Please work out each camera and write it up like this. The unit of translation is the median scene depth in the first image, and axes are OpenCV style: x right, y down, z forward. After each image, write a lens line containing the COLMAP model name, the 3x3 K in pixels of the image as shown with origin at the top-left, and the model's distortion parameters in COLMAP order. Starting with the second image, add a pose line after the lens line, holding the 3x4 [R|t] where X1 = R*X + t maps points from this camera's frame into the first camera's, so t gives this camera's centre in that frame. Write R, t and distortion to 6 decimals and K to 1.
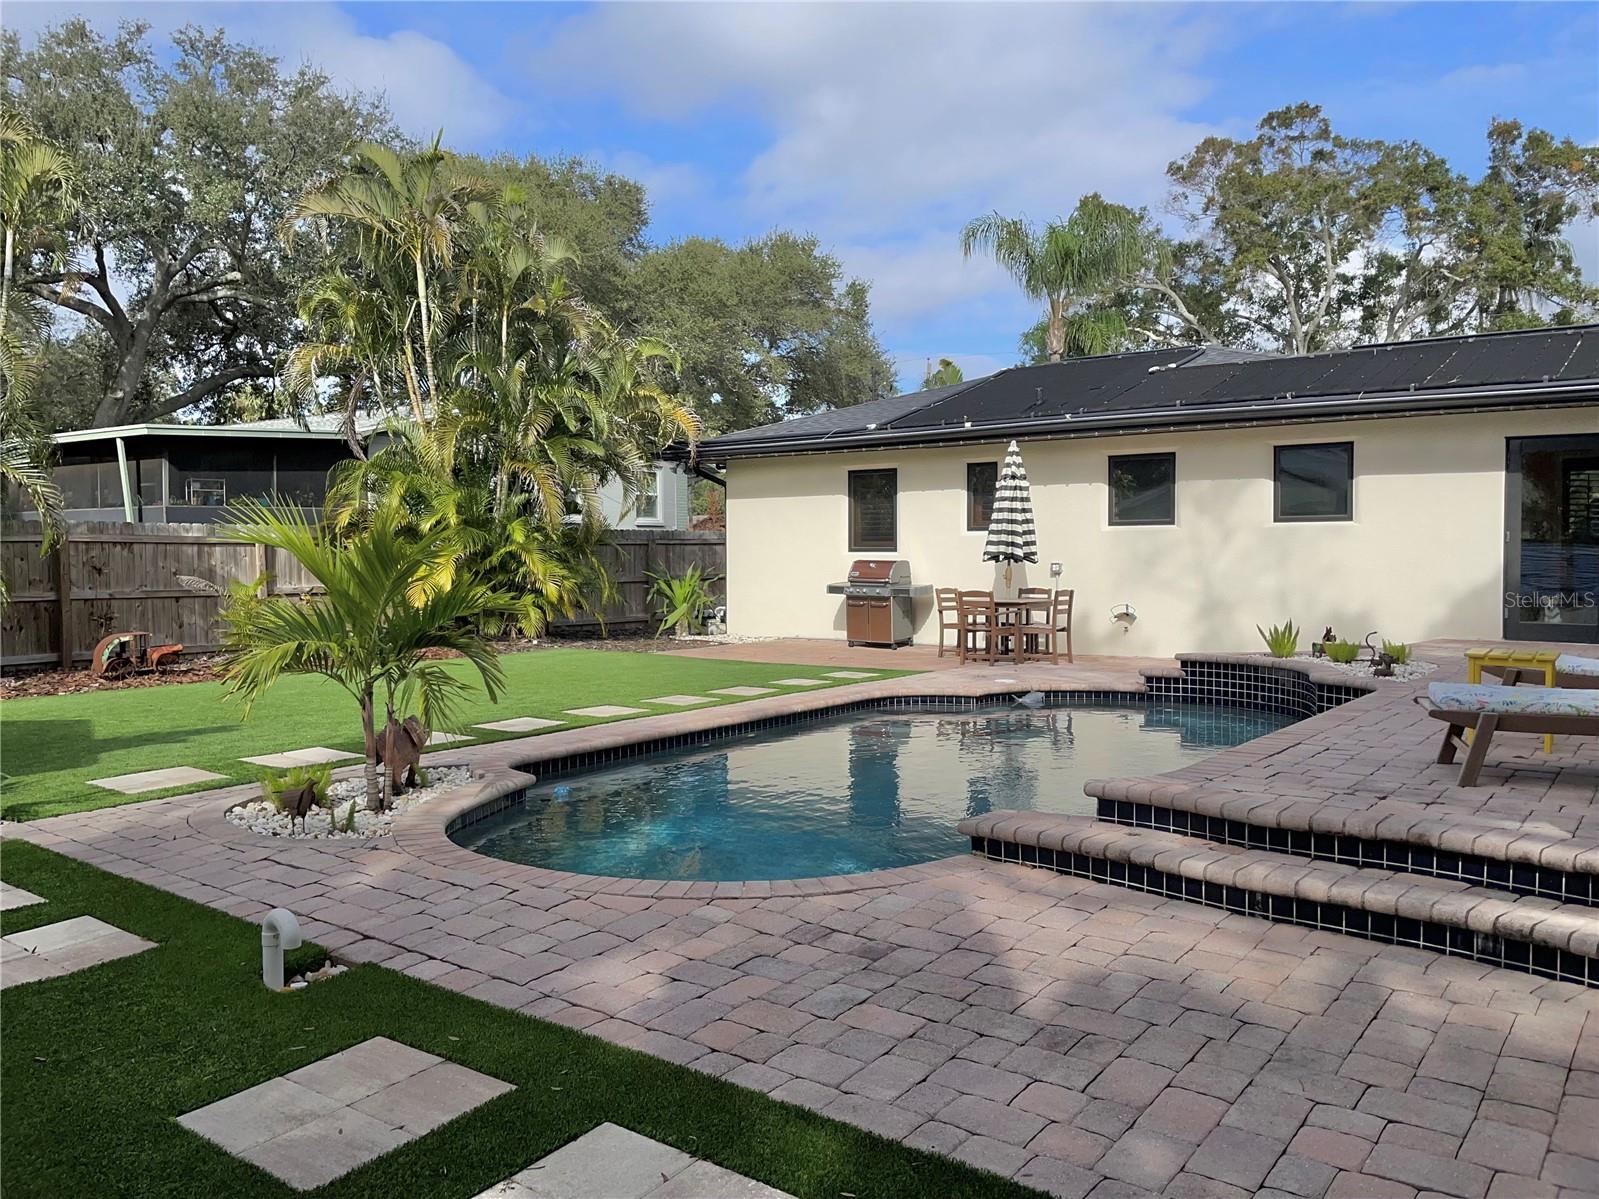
lens RADIAL K [[1214.6, 0, 799.5], [0, 1214.6, 599.5], [0, 0, 1]] dist [0.099717, -0.136722]
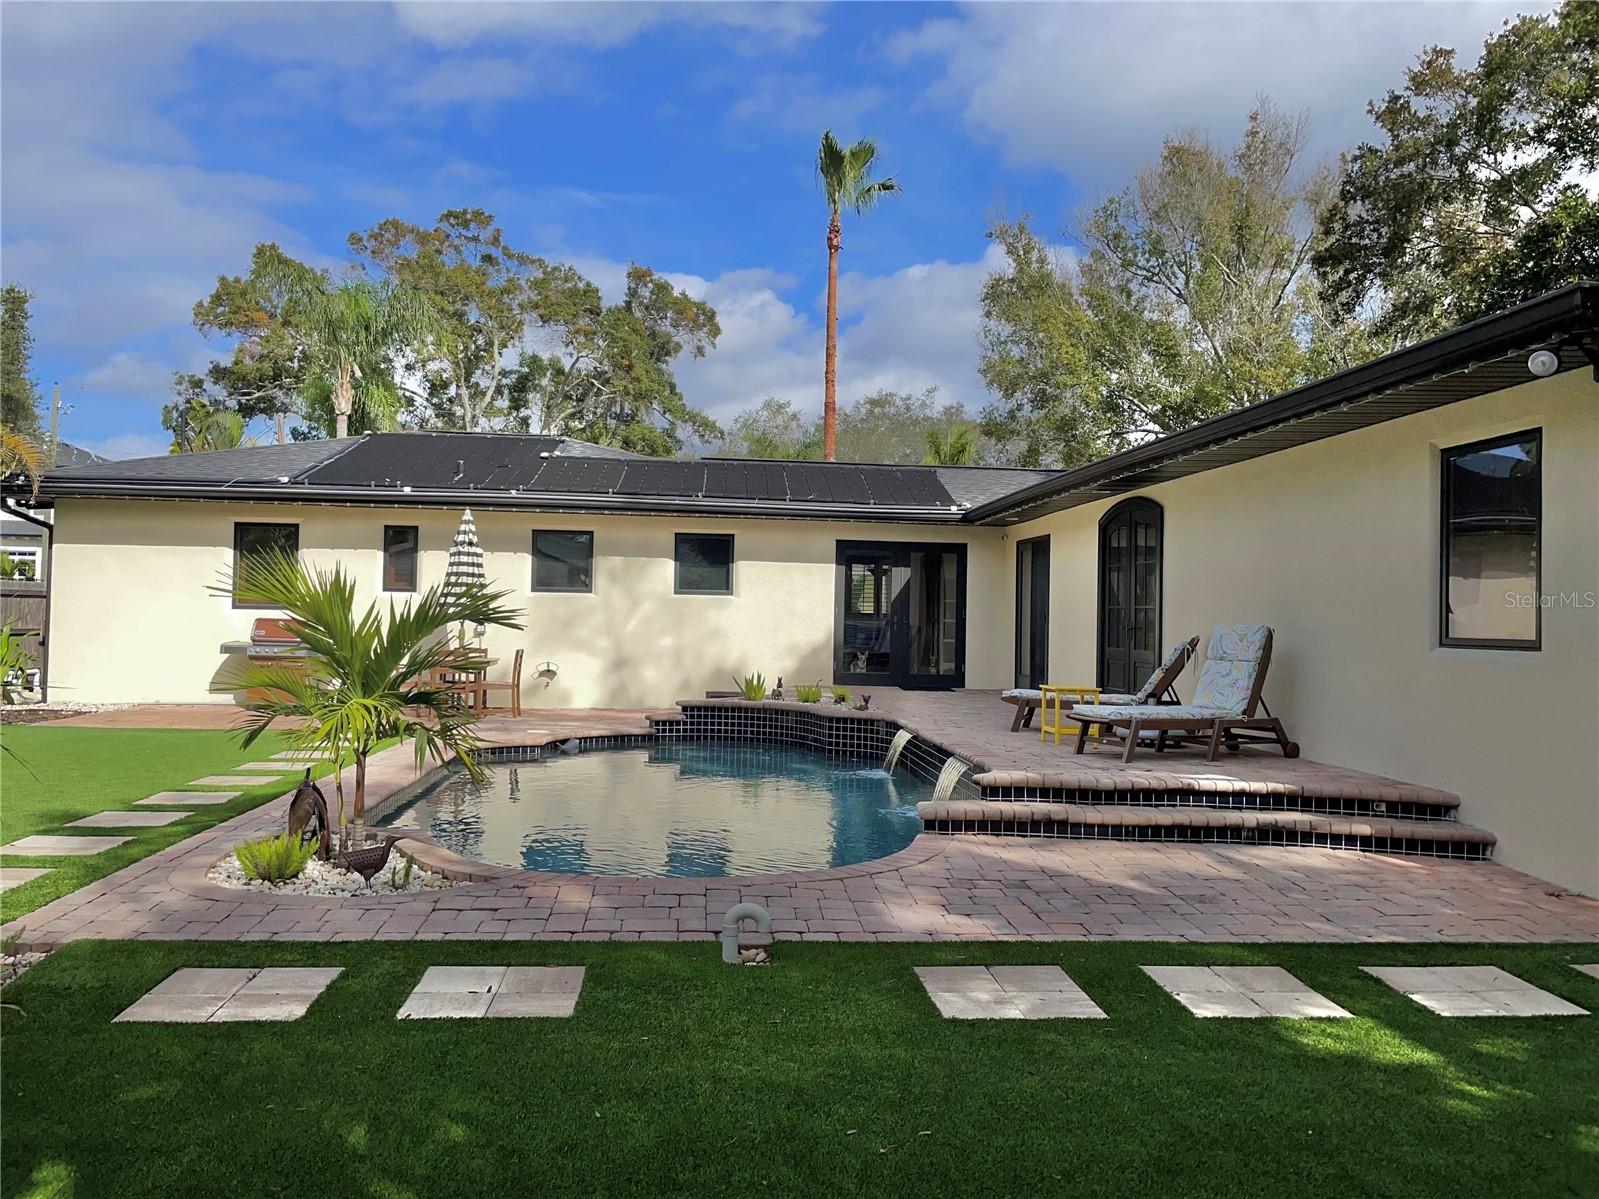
lens RADIAL K [[1214.6, 0, 799.5], [0, 1214.6, 599.5], [0, 0, 1]] dist [0.099717, -0.136722]
pose [[0.745201, 0.027054, 0.666291, -0.319978], [0.005528, 0.998892, -0.046741, 0.000378], [-0.666817, 0.038515, 0.744225, 0.007775]]
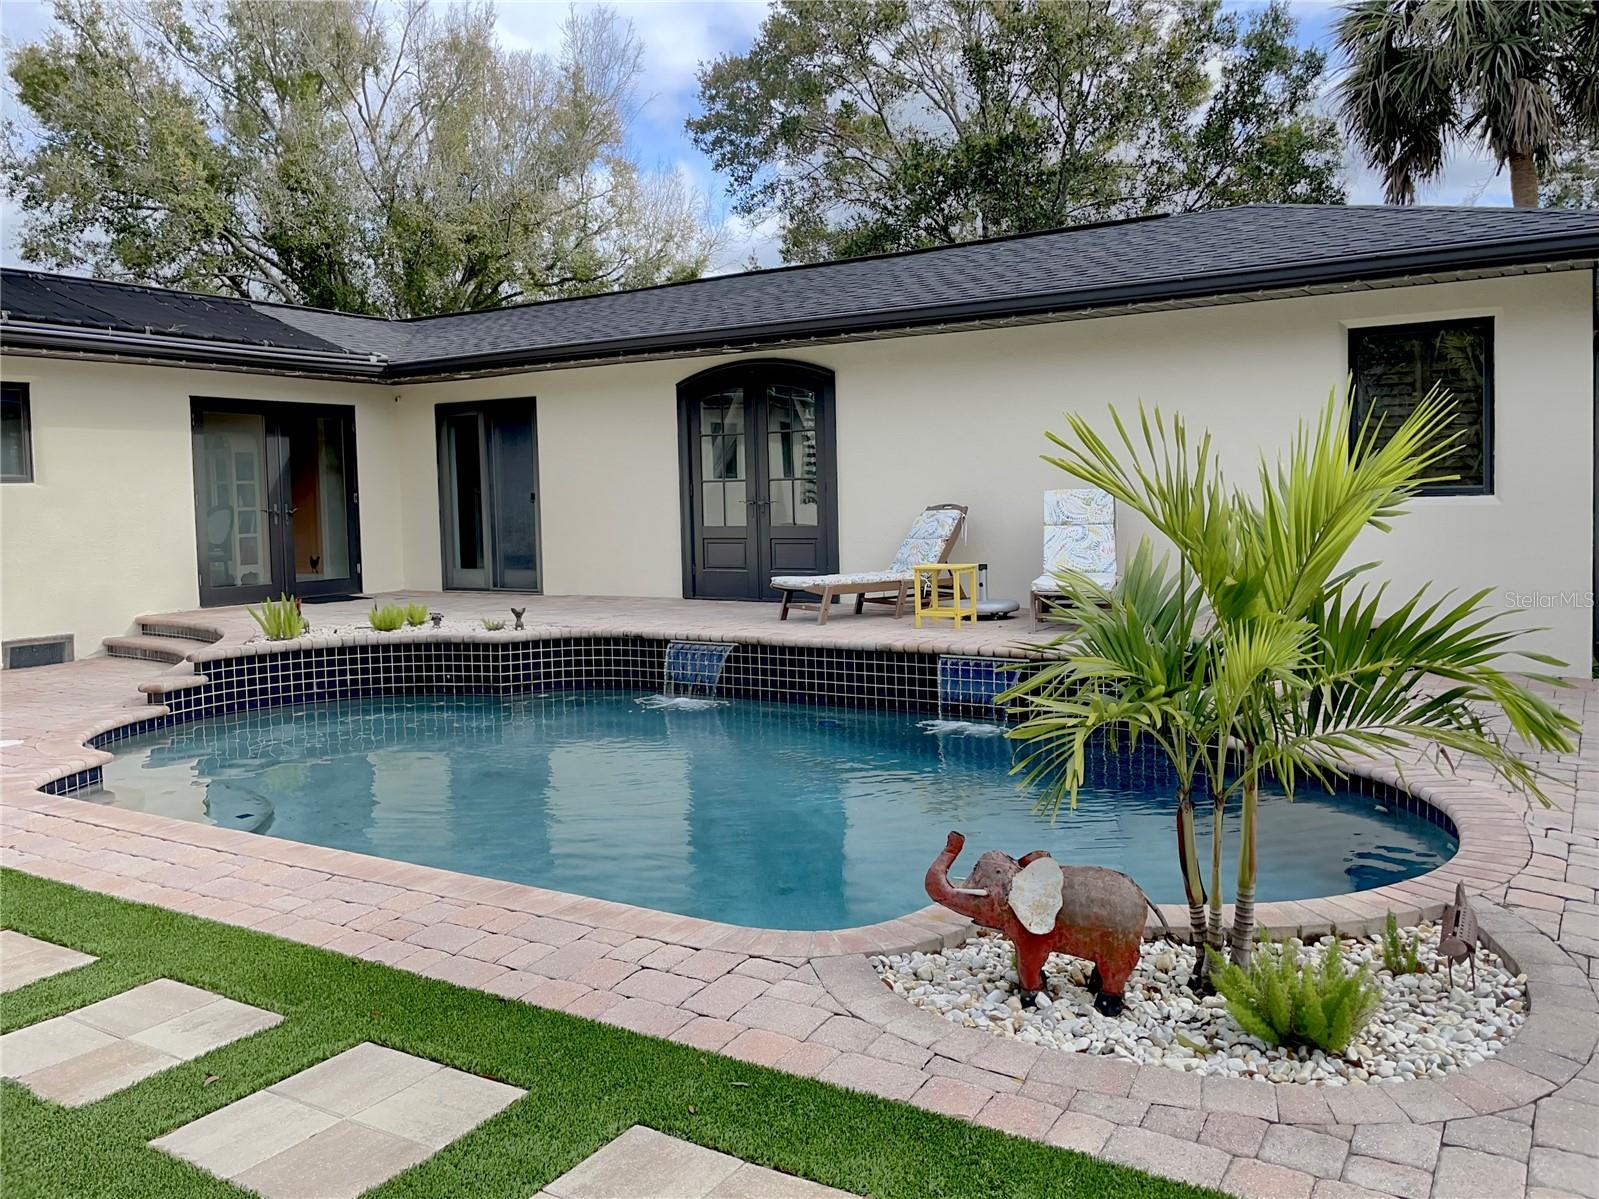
lens RADIAL K [[1214.6, 0, 799.5], [0, 1214.6, 599.5], [0, 0, 1]] dist [0.099717, -0.136722]
pose [[-0.098219, -0.079994, 0.991945, -0.362410], [0.065136, 0.994110, 0.086618, -0.022979], [-0.993031, 0.073119, -0.092430, 0.540555]]
